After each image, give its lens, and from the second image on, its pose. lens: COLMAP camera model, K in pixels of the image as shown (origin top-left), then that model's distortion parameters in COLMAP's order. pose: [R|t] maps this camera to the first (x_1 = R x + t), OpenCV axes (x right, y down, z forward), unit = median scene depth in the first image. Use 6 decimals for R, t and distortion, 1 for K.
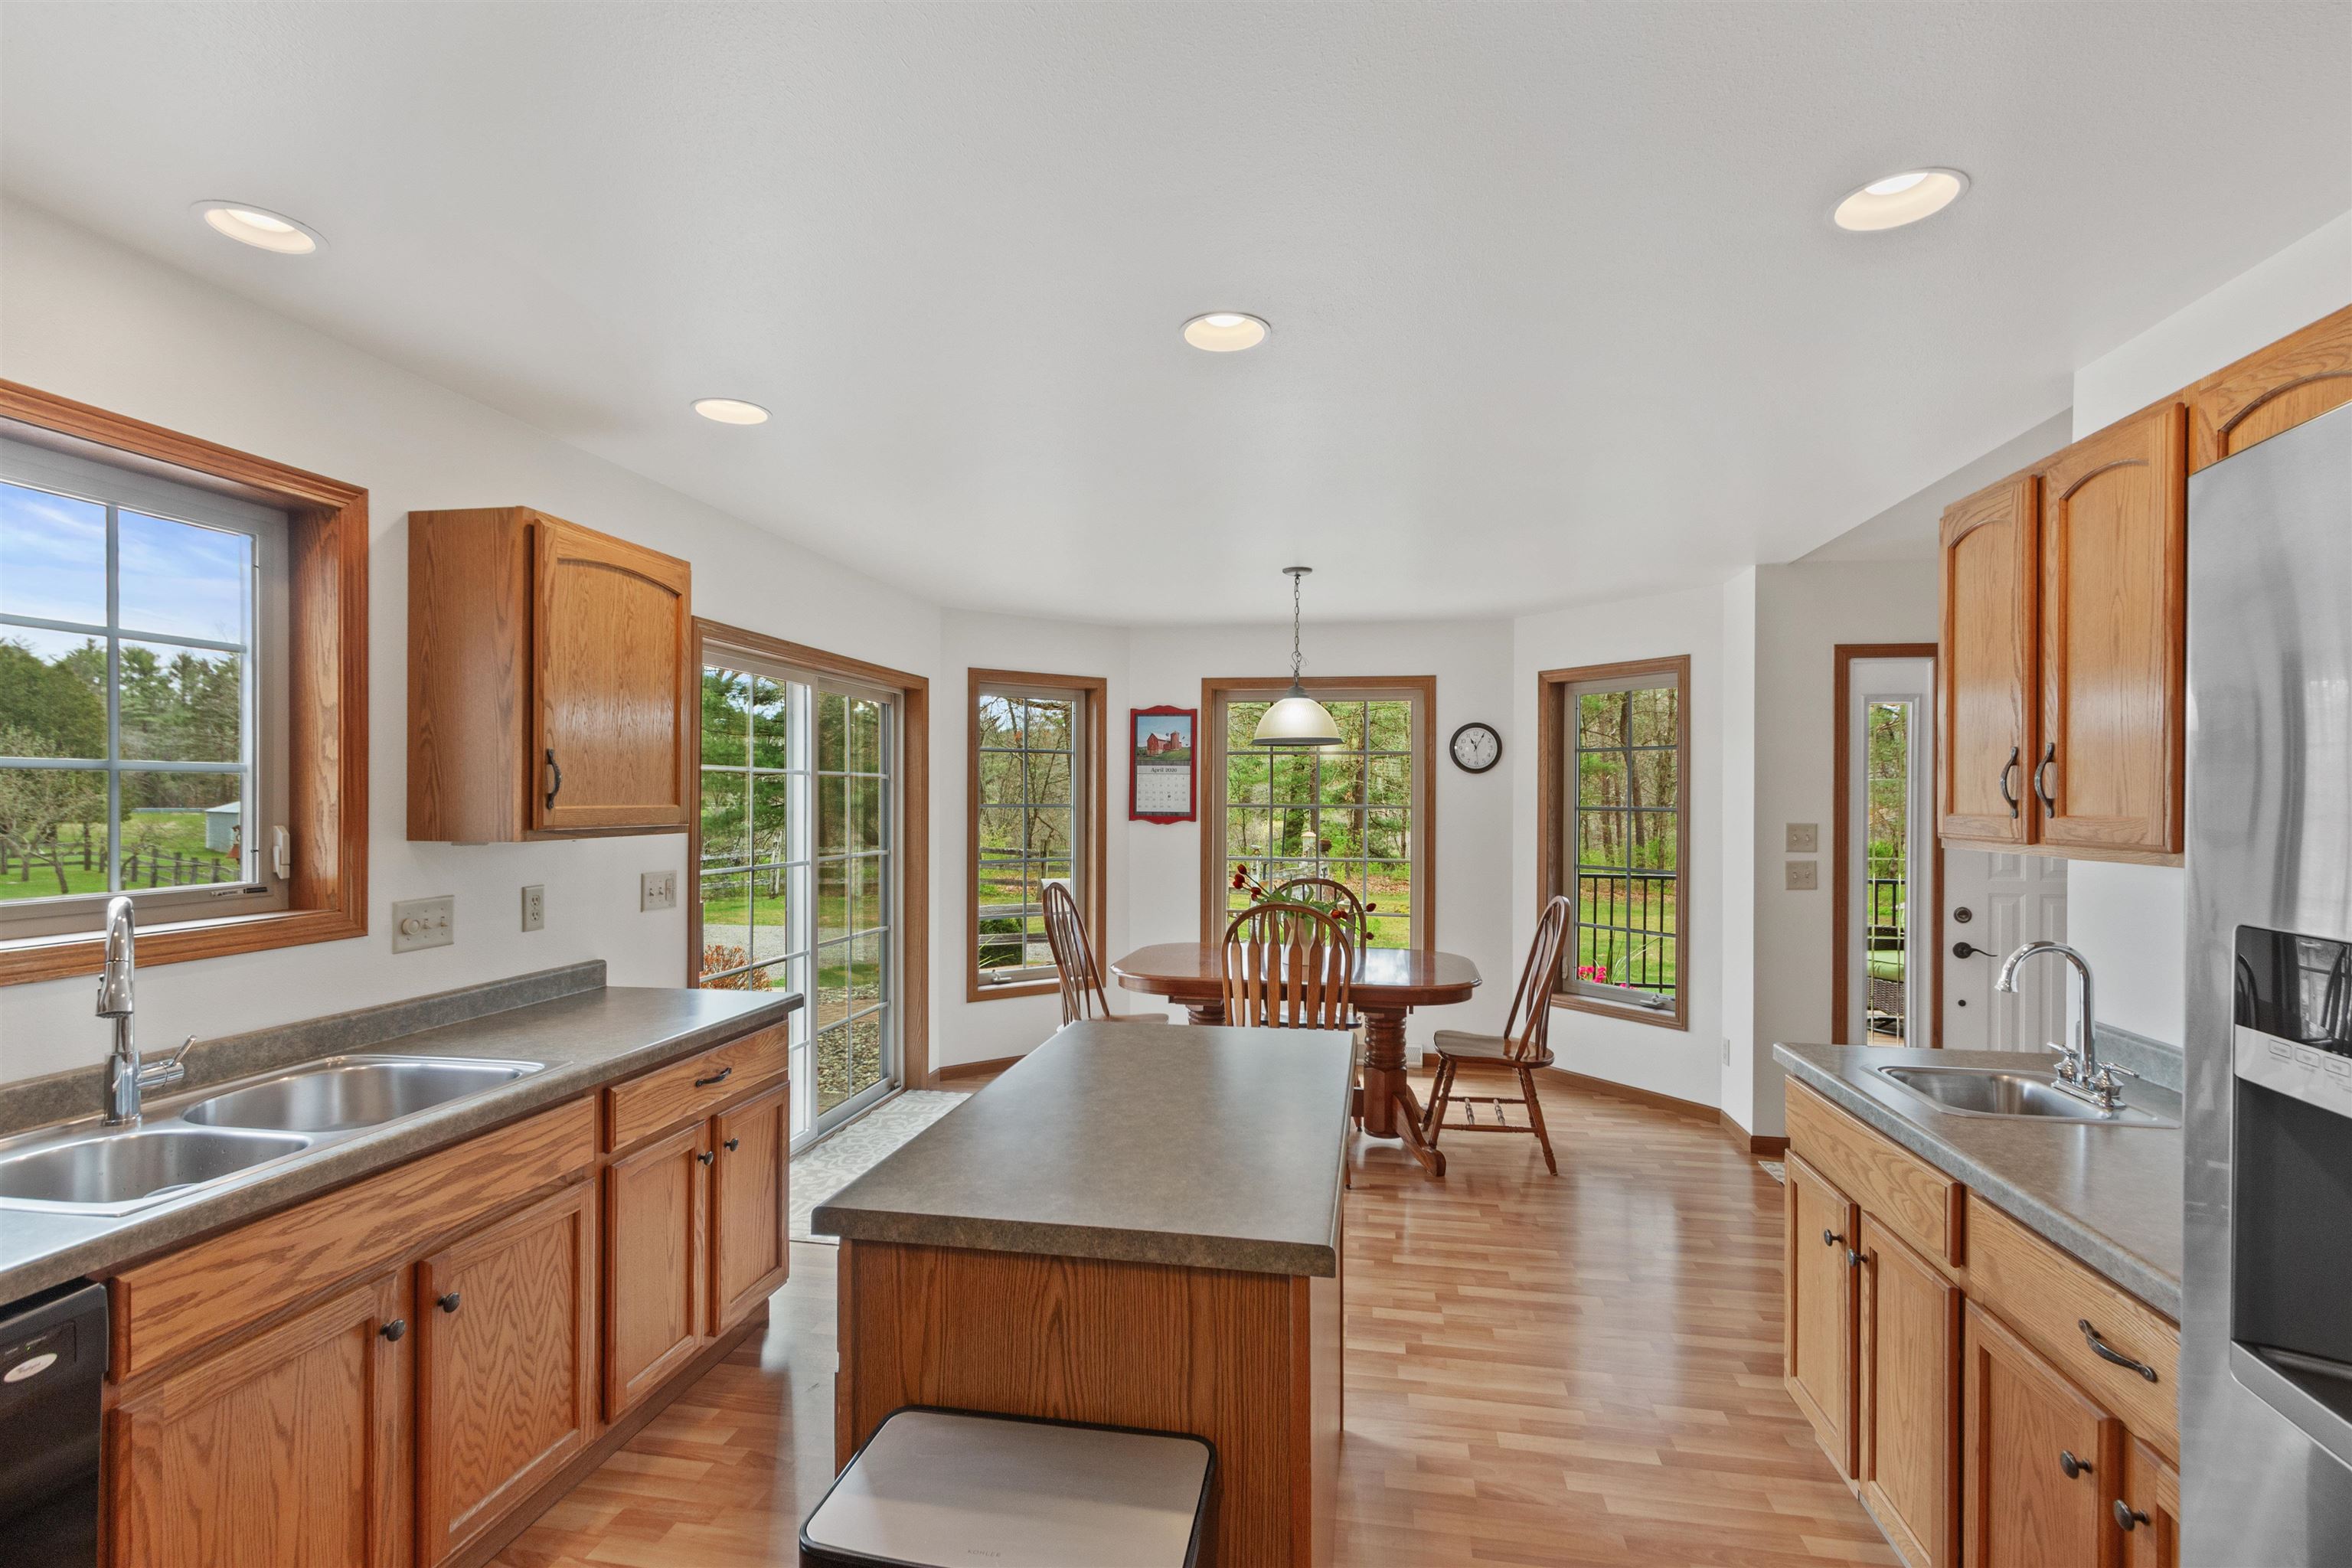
lens RADIAL K [[1096.6, 0, 1181.7], [0, 1096.6, 796.3], [0, 0, 1]] dist [0.007783, -0.002545]
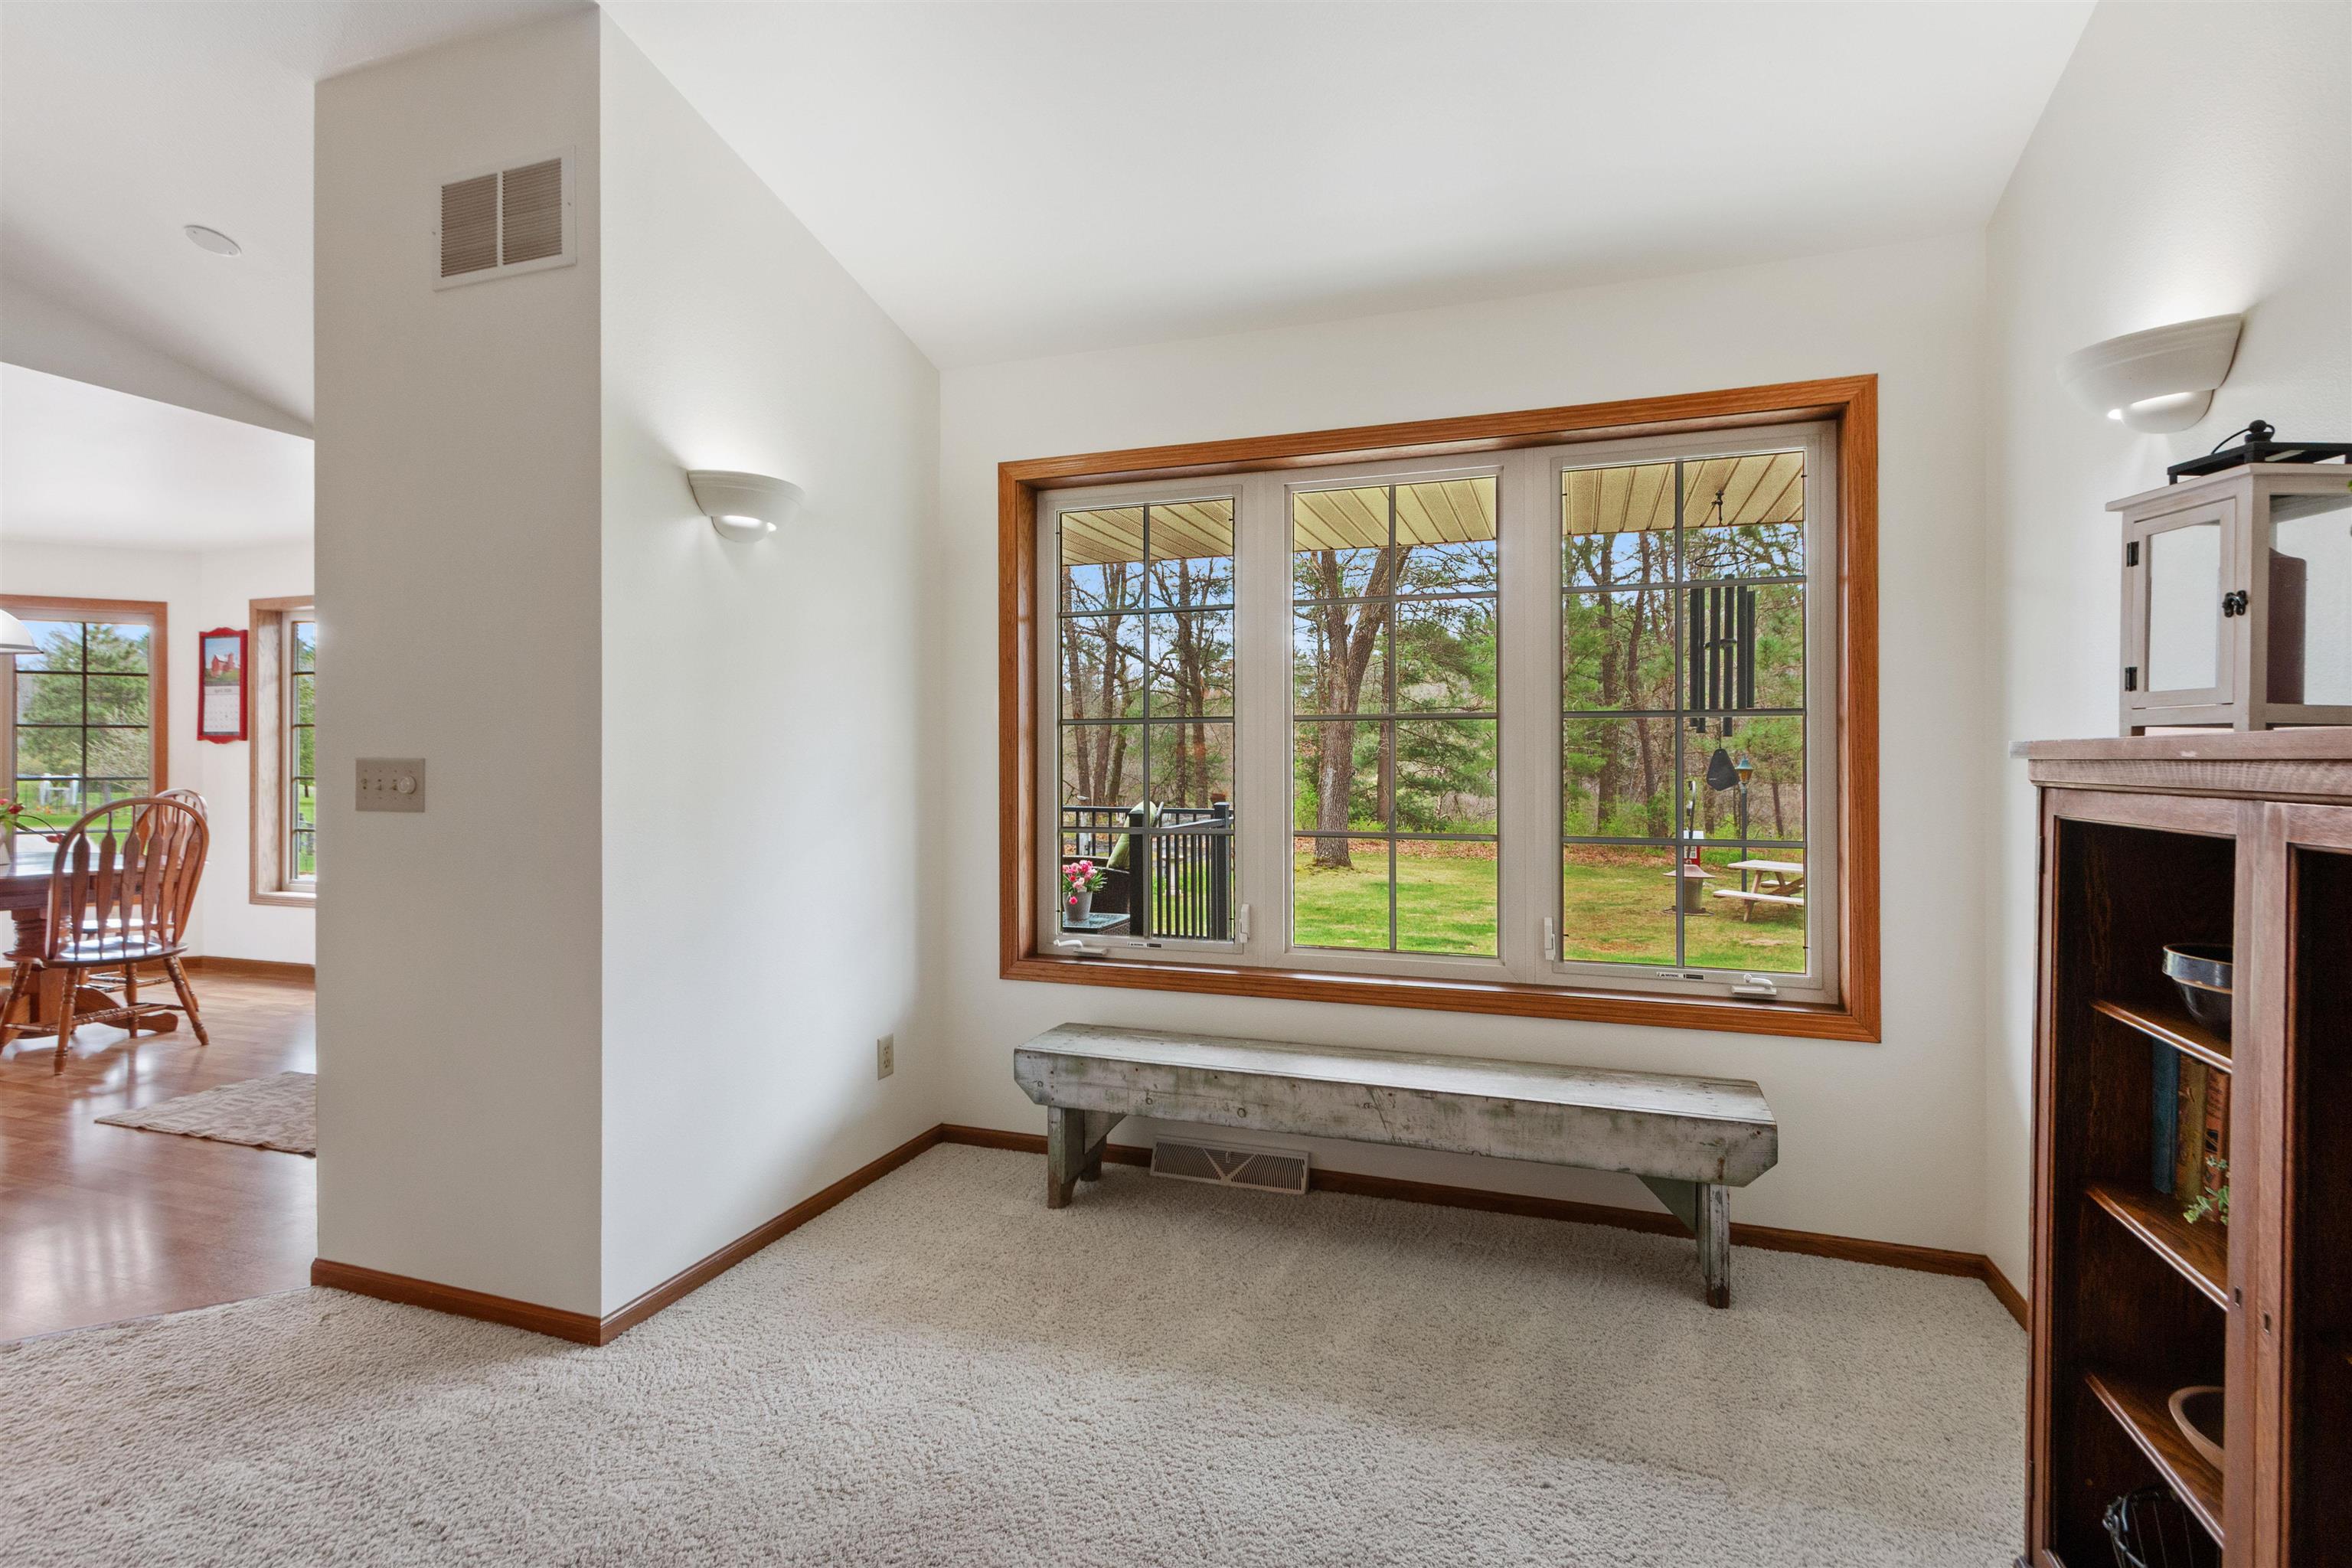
lens RADIAL K [[1096.6, 0, 1164.1], [0, 1096.6, 804.8], [0, 0, 1]] dist [0.007783, -0.002545]
pose [[0.987835, -0.000870, -0.155502, 1.173085], [0.001553, 0.999990, 0.004267, 0.092292], [0.155496, -0.004457, 0.987826, 0.140424]]
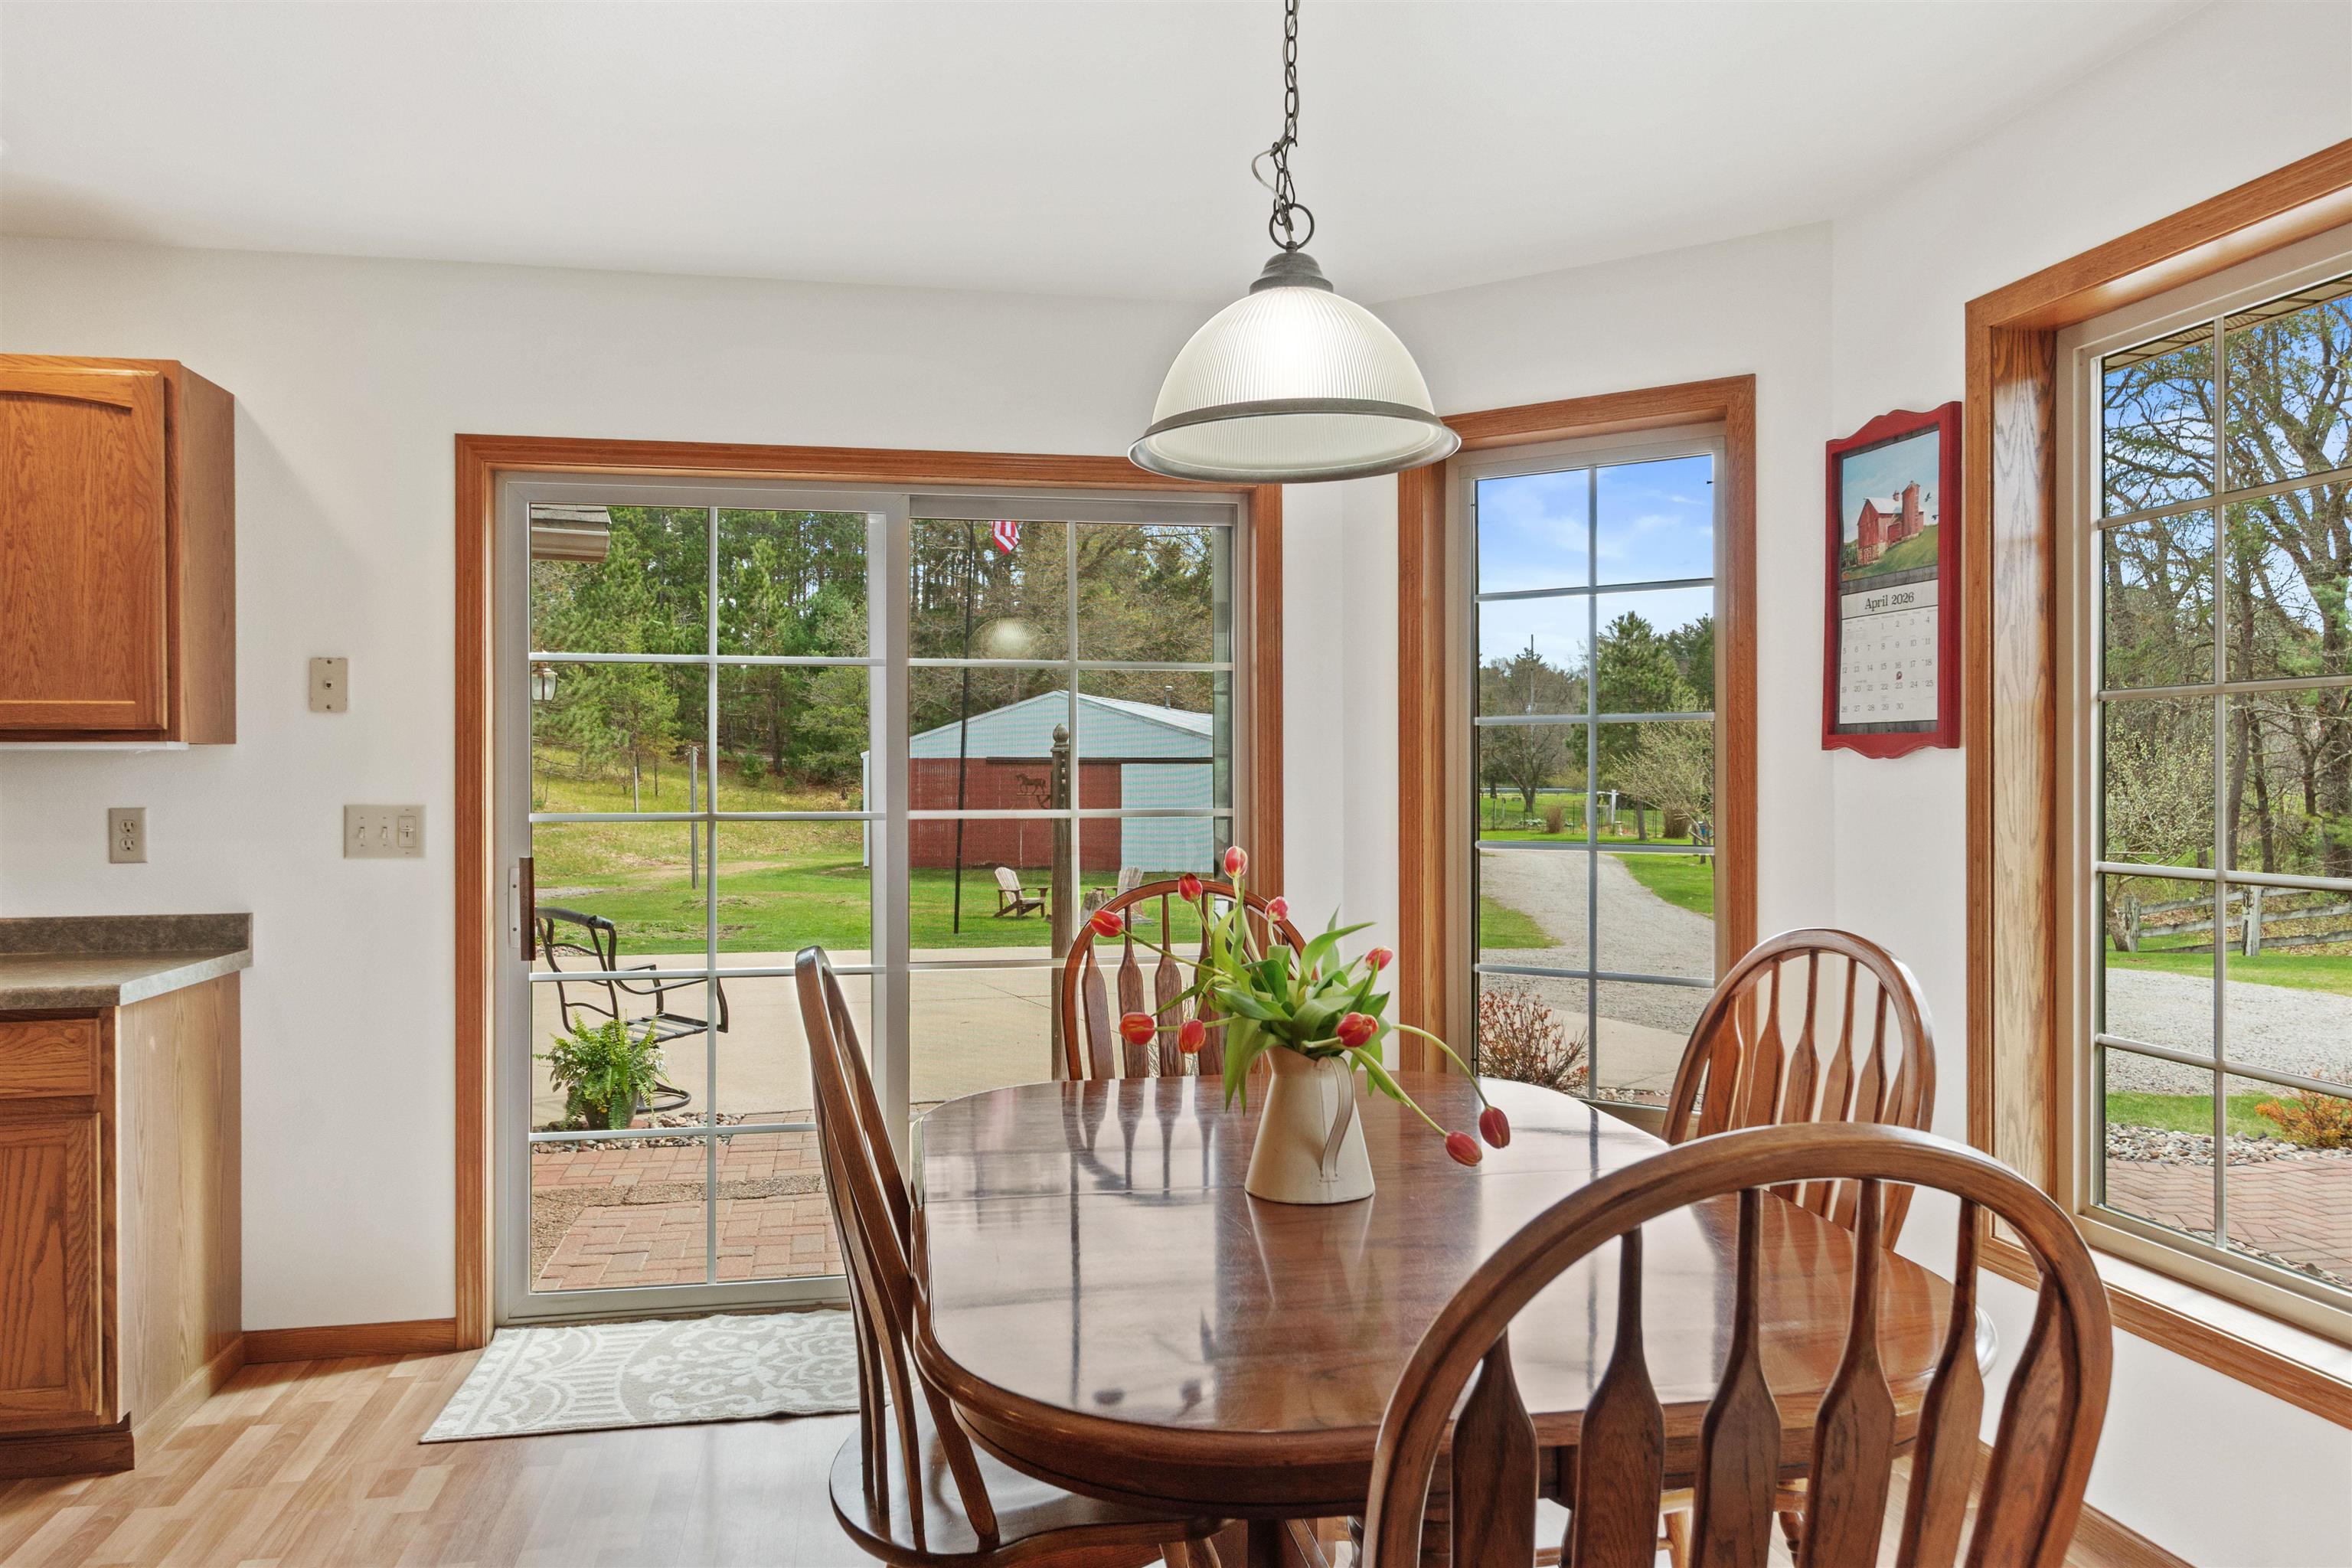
lens RADIAL K [[1608.2, 0, 1177.7], [0, 1608.2, 773.0], [0, 0, 1]] dist [0.009104, -0.002022]
pose [[0.358267, -0.007511, -0.933589, 0.435774], [0.006292, 0.999964, -0.005631, 0.036713], [0.933598, -0.003857, 0.358302, 0.707609]]
